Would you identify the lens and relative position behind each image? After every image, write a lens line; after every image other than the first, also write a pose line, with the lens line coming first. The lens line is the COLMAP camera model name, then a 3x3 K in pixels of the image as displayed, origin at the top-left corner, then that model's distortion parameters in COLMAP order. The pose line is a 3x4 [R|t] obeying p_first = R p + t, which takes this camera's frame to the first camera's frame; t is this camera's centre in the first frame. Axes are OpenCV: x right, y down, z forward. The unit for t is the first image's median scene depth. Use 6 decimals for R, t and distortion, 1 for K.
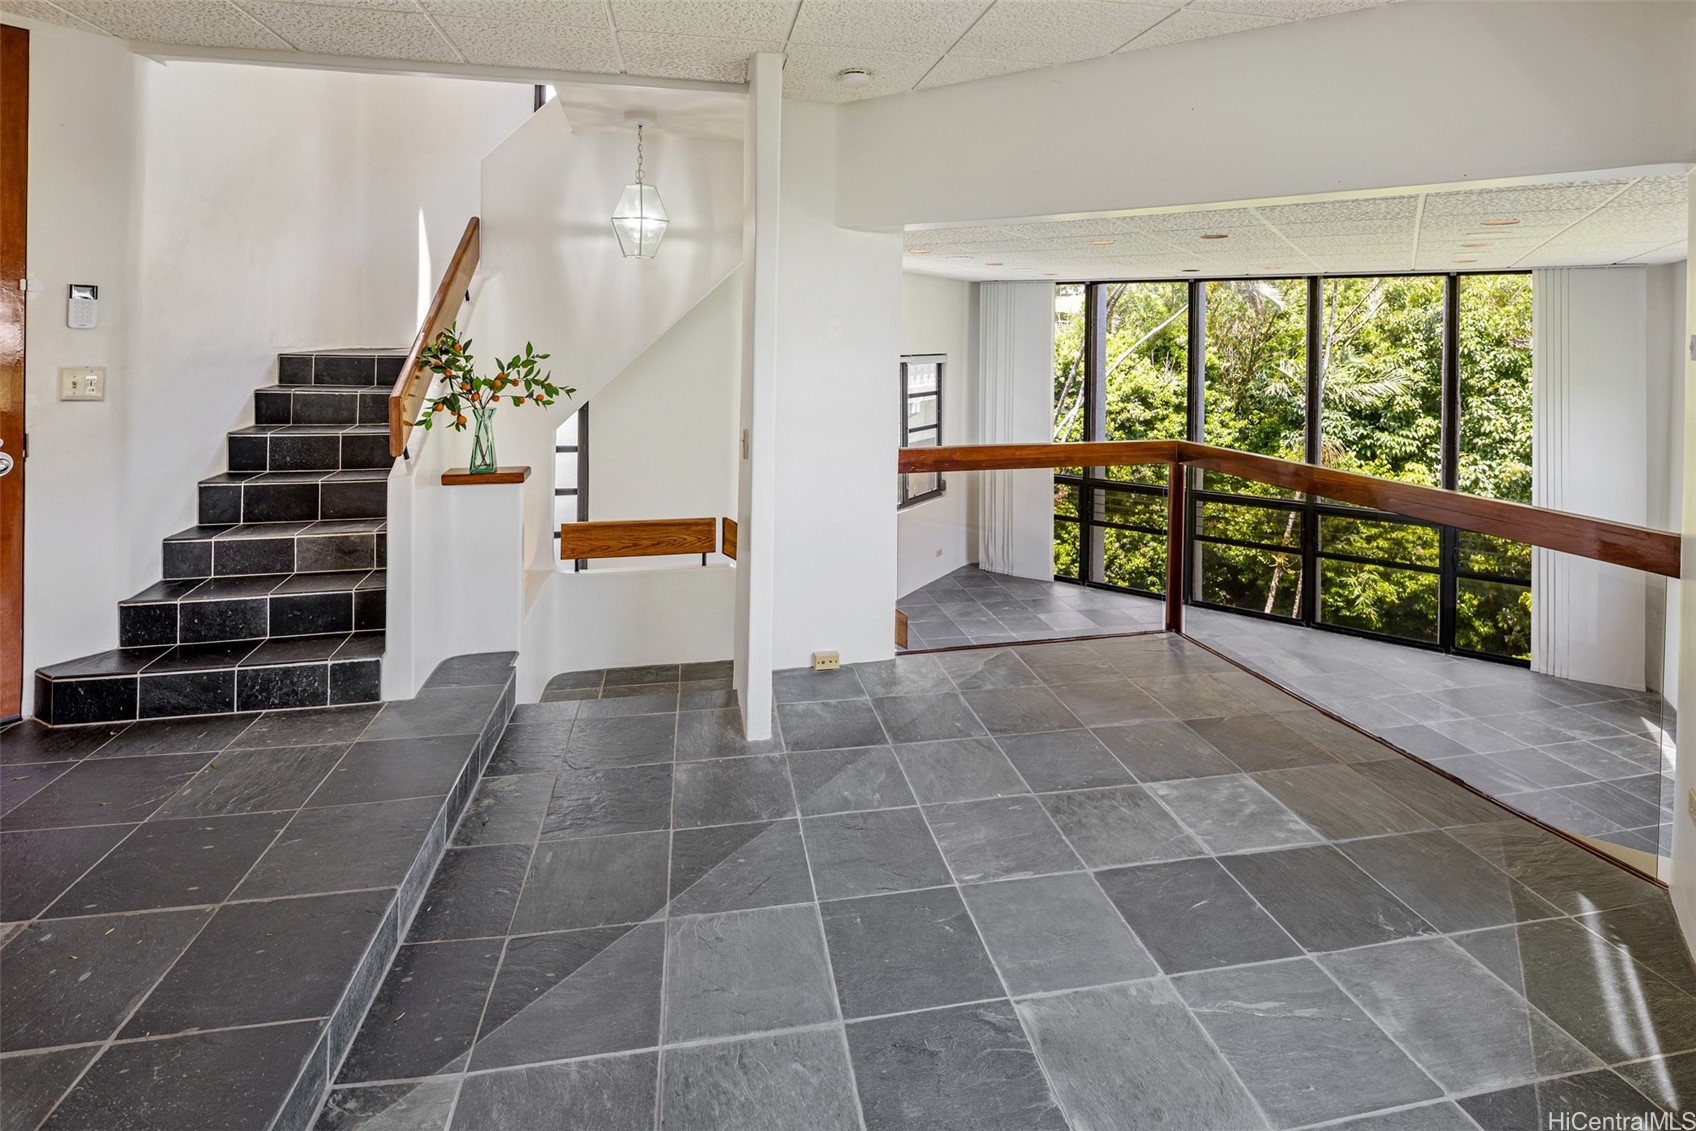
lens RADIAL K [[836.4, 0, 851.5], [0, 836.4, 390.1], [0, 0, 1]] dist [0.003383, -0.001253]
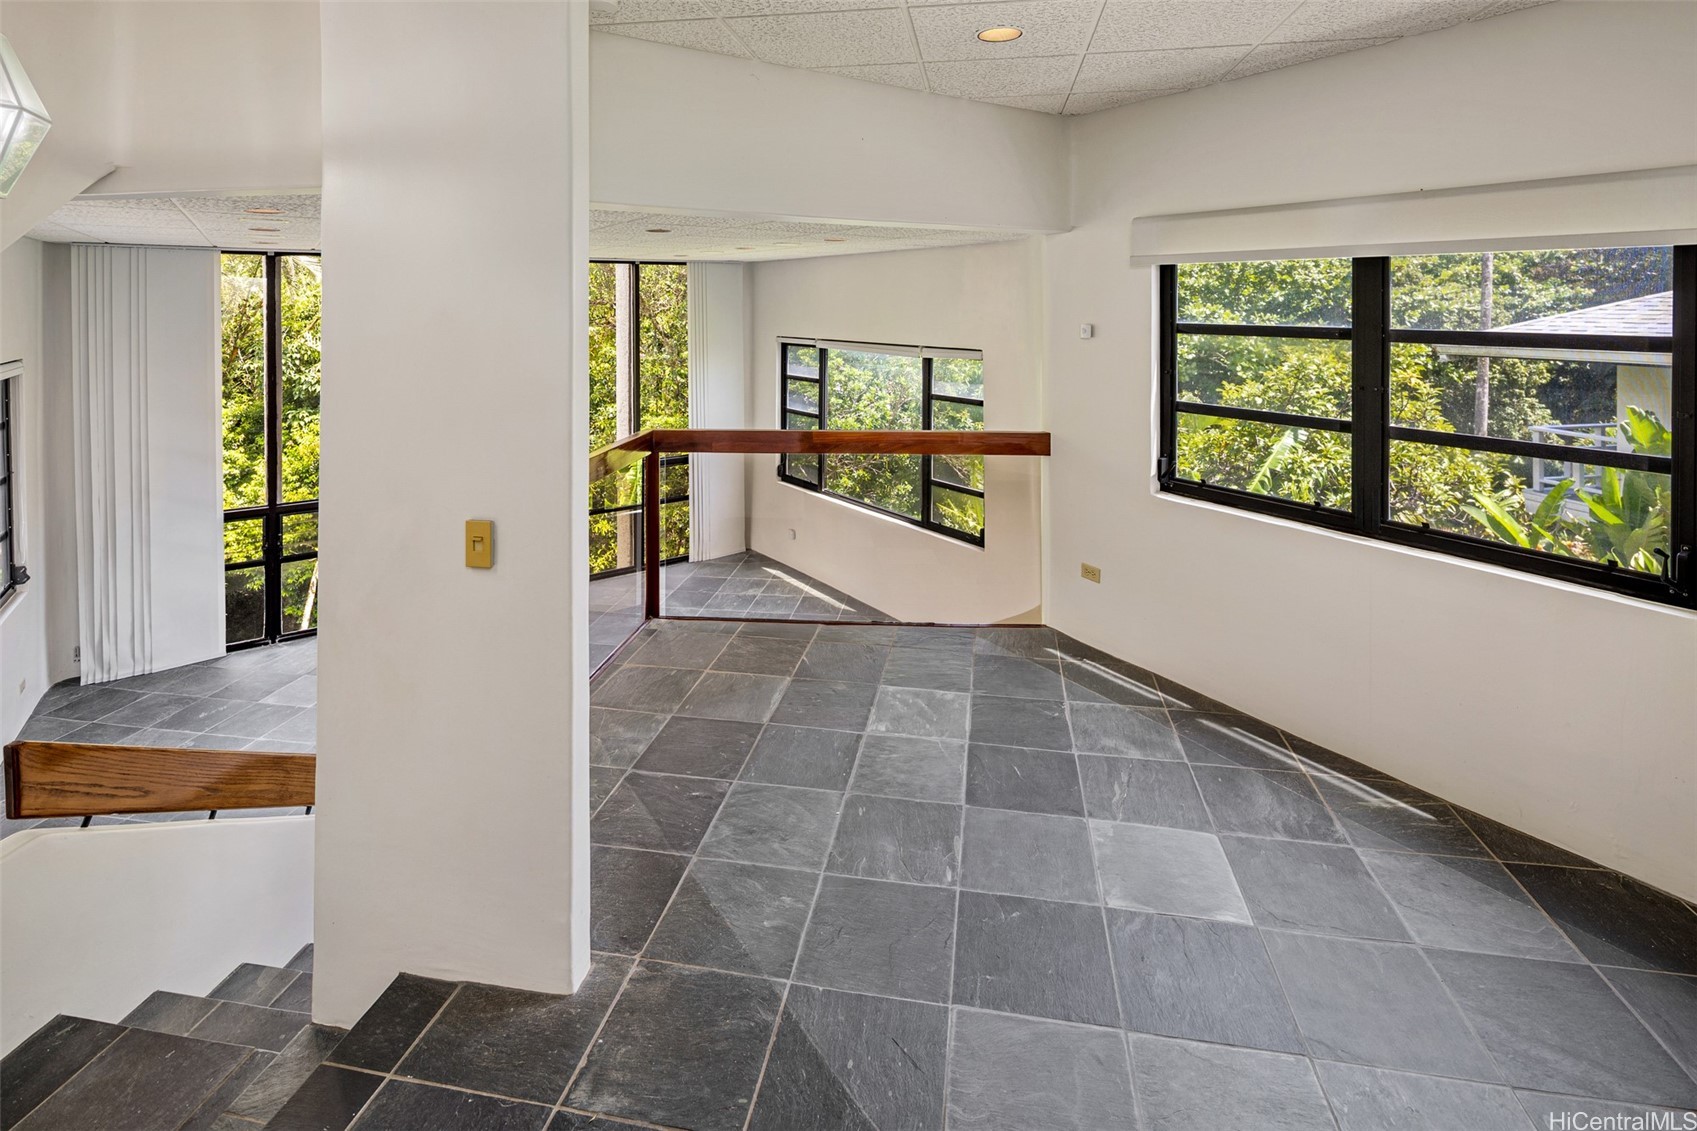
lens RADIAL K [[823.1, 0, 844.6], [0, 823.1, 439.4], [0, 0, 1]] dist [-0.003031, -0.000521]
pose [[0.351375, -0.162932, 0.921948, -0.721699], [0.076958, 0.986435, 0.144998, -0.090229], [-0.933066, 0.020003, 0.359148, 0.739992]]
